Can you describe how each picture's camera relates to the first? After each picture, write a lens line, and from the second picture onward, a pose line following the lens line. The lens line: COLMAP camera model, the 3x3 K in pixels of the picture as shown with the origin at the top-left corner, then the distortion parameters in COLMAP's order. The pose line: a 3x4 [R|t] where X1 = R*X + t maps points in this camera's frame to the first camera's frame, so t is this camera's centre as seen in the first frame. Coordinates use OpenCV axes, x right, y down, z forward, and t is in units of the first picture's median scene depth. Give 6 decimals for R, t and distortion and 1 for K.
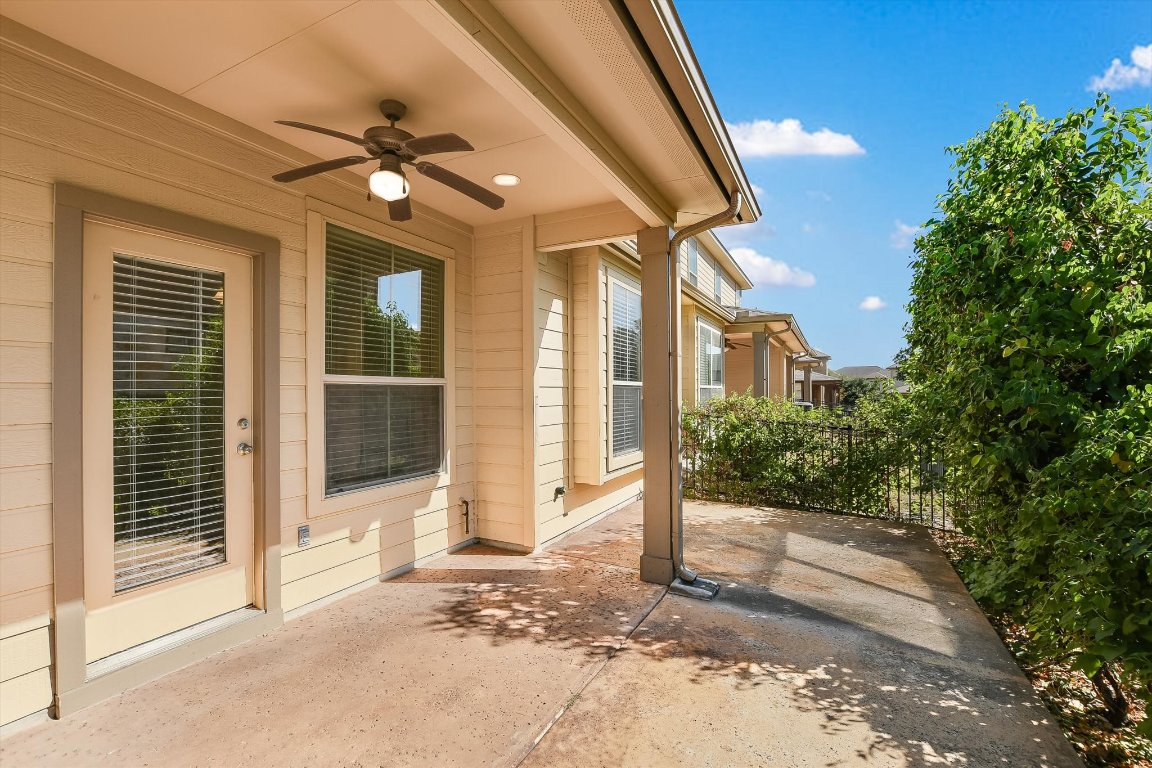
lens RADIAL K [[512.5, 0, 568.8], [0, 512.5, 382.9], [0, 0, 1]] dist [-0.001171, -0.000012]
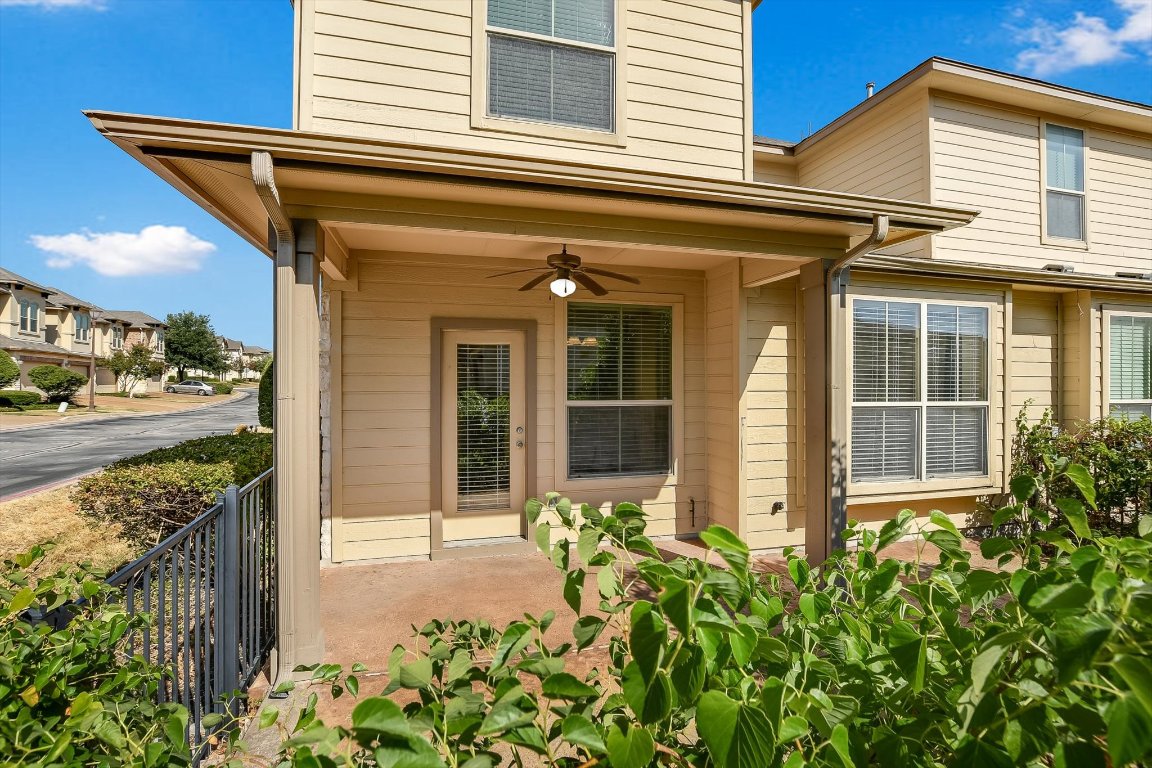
lens RADIAL K [[512.5, 0, 578.3], [0, 512.5, 383.9], [0, 0, 1]] dist [-0.001171, -0.000012]
pose [[0.701035, 0.006966, -0.713093, 0.564207], [0.005277, 0.999874, 0.014955, -0.077554], [0.713107, -0.014247, 0.700910, -0.051509]]
